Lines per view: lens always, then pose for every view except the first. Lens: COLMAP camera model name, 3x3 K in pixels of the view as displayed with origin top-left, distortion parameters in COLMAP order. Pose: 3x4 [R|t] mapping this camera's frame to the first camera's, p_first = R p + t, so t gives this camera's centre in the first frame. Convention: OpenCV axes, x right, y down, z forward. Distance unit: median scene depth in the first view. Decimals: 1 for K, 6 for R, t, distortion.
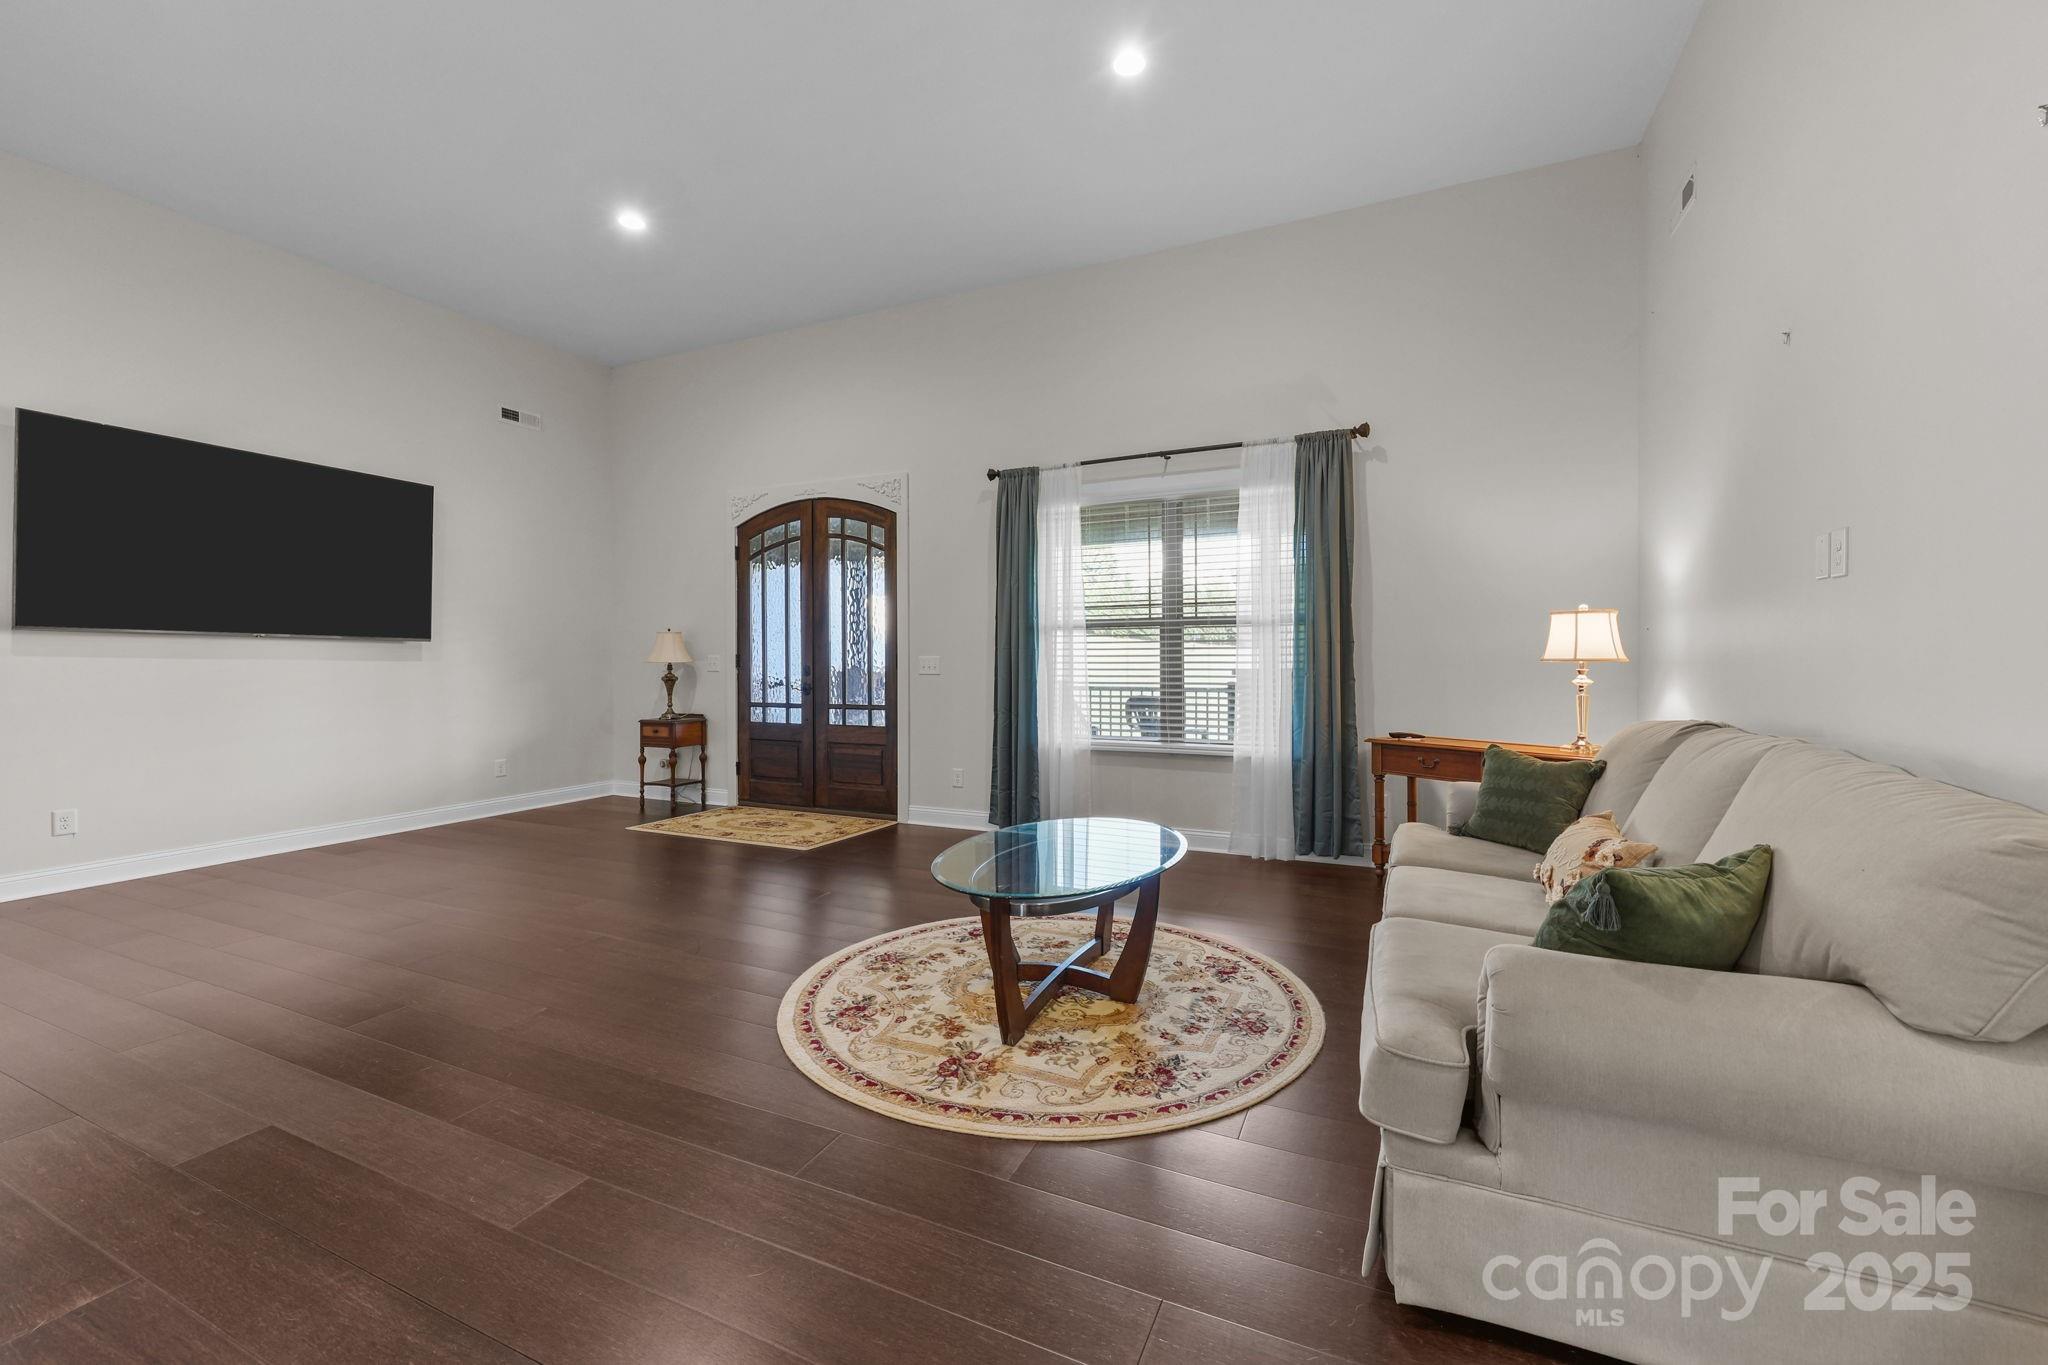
lens RADIAL K [[833.1, 0, 1029.3], [0, 833.1, 658.8], [0, 0, 1]] dist [-0.001454, -0.000142]
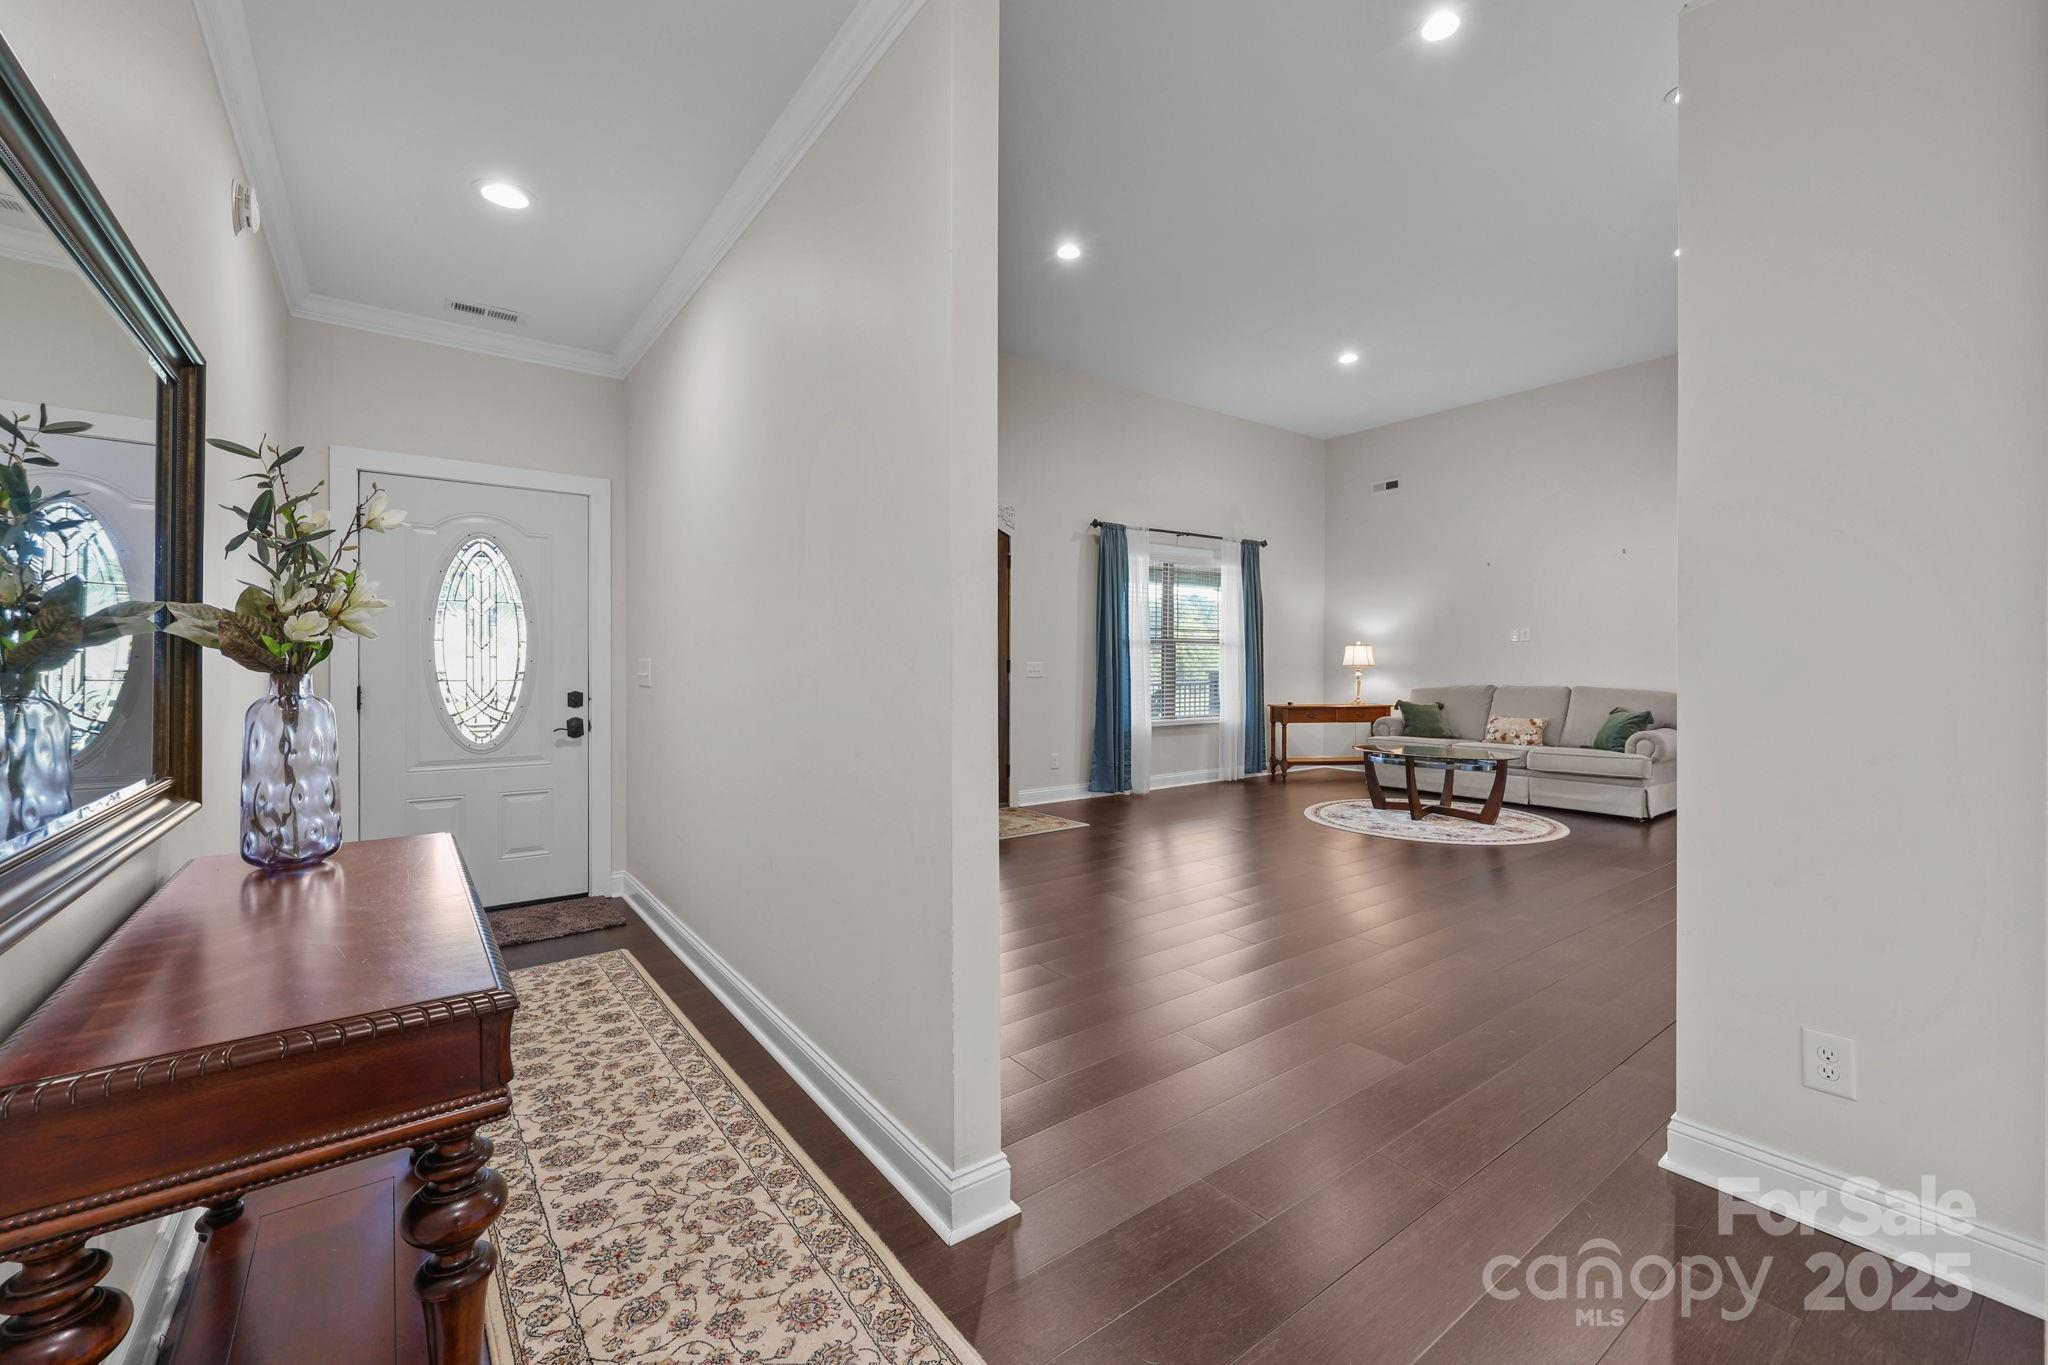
lens RADIAL K [[833.1, 0, 1029.3], [0, 833.1, 658.8], [0, 0, 1]] dist [-0.001454, -0.000142]
pose [[0.479309, 0.010071, 0.877589, -1.141929], [0.001629, 0.999922, -0.012364, 0.006767], [-0.877645, 0.007356, 0.479255, 0.428132]]
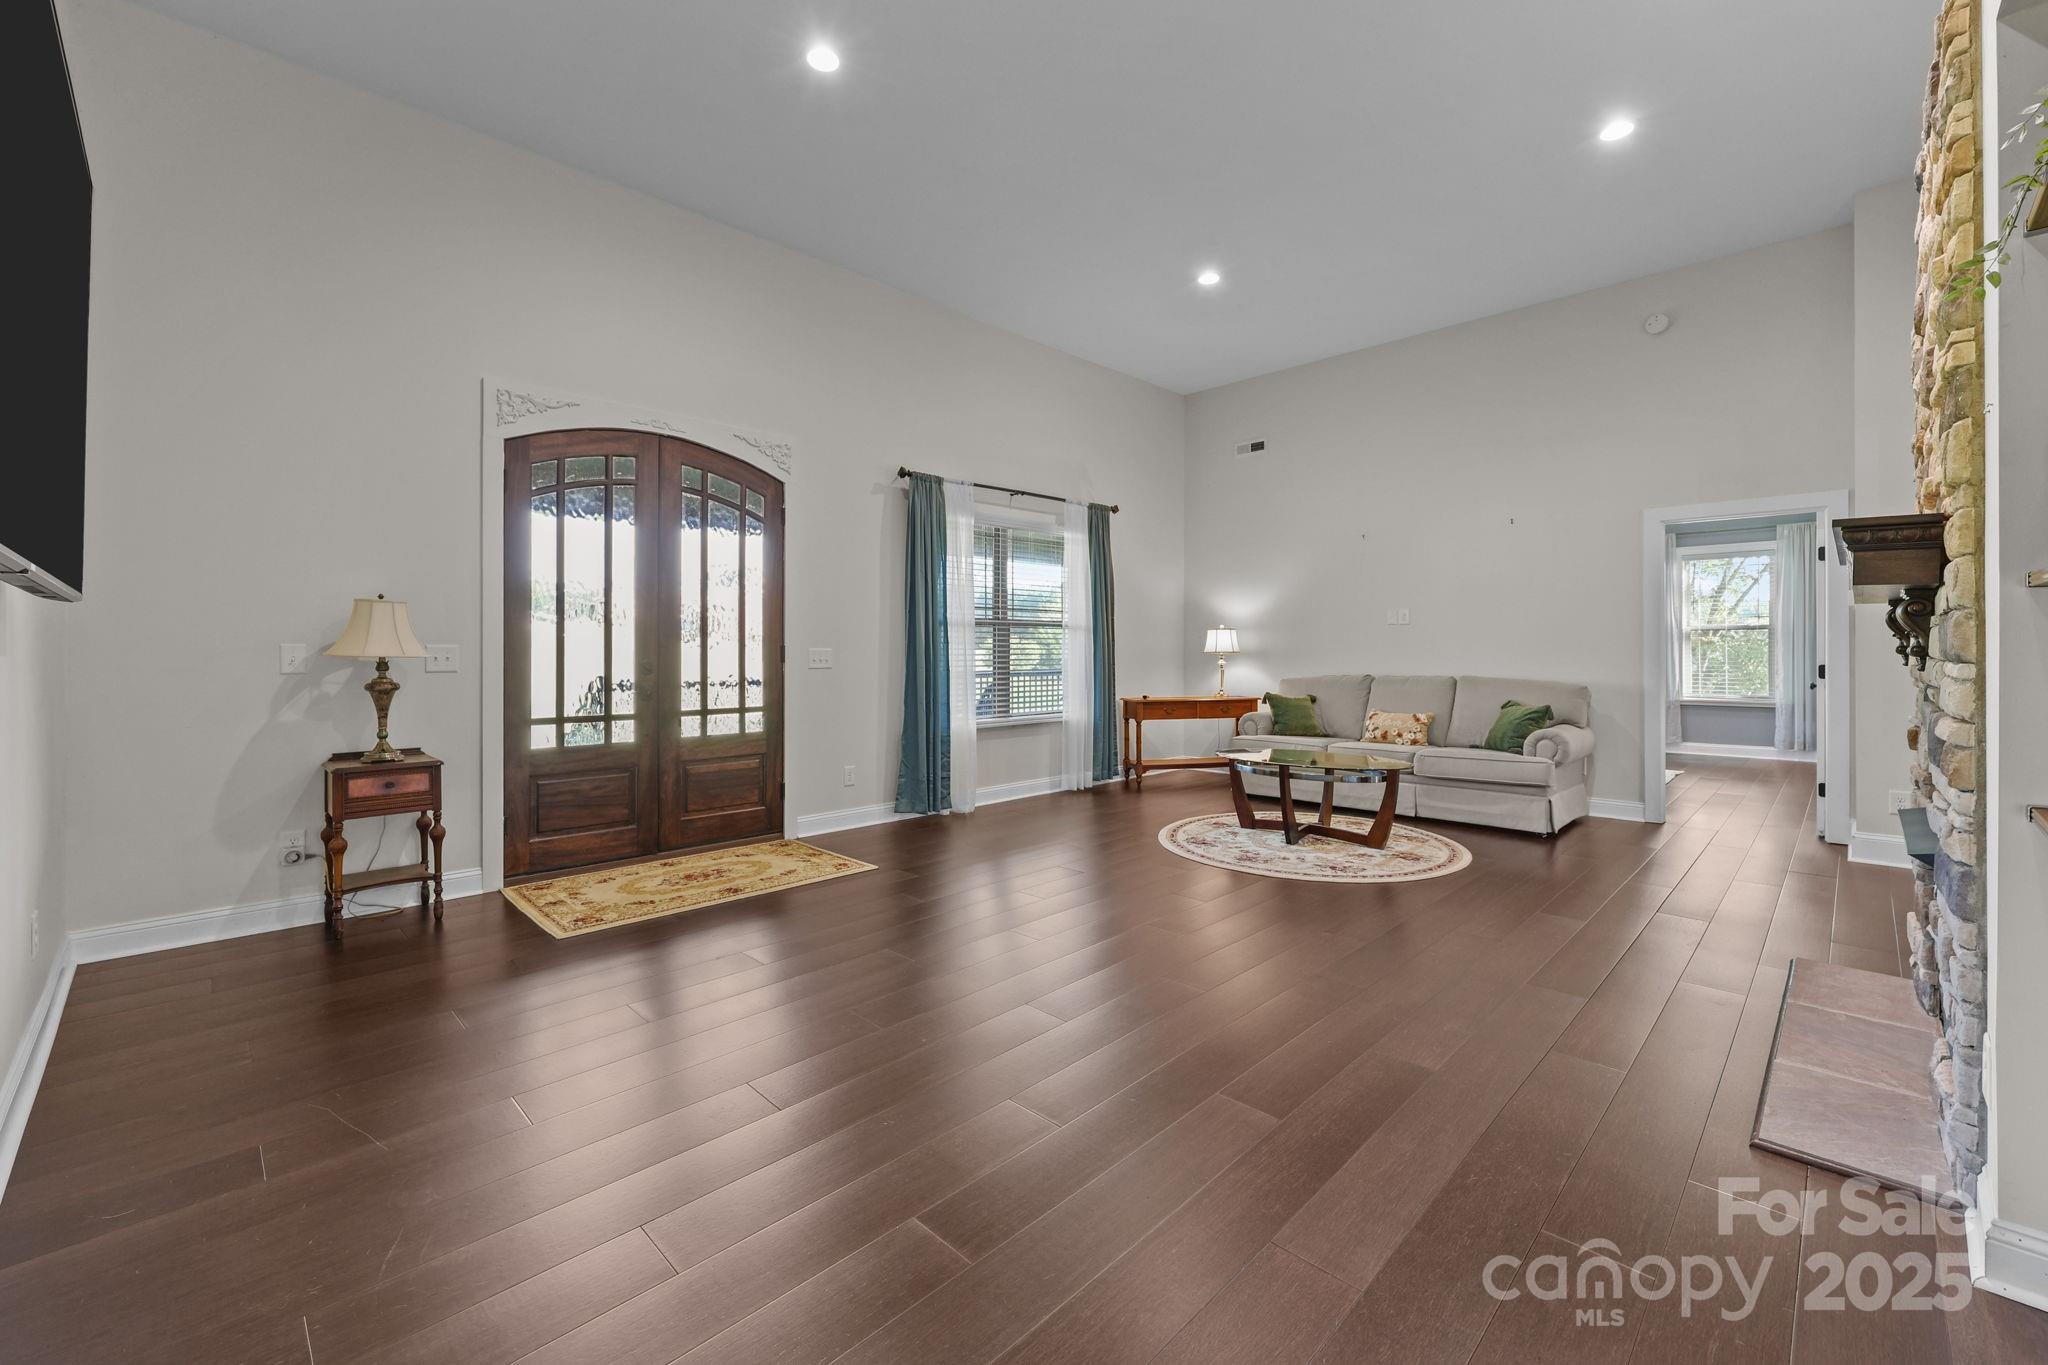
lens RADIAL K [[827.1, 0, 1021.7], [0, 827.1, 636.4], [0, 0, 1]] dist [0.000069, 0.000006]
pose [[0.351548, 0.021244, 0.935929, -0.873007], [0.003892, 0.999701, -0.024153, 0.006314], [-0.936162, 0.012133, 0.351360, 0.463532]]
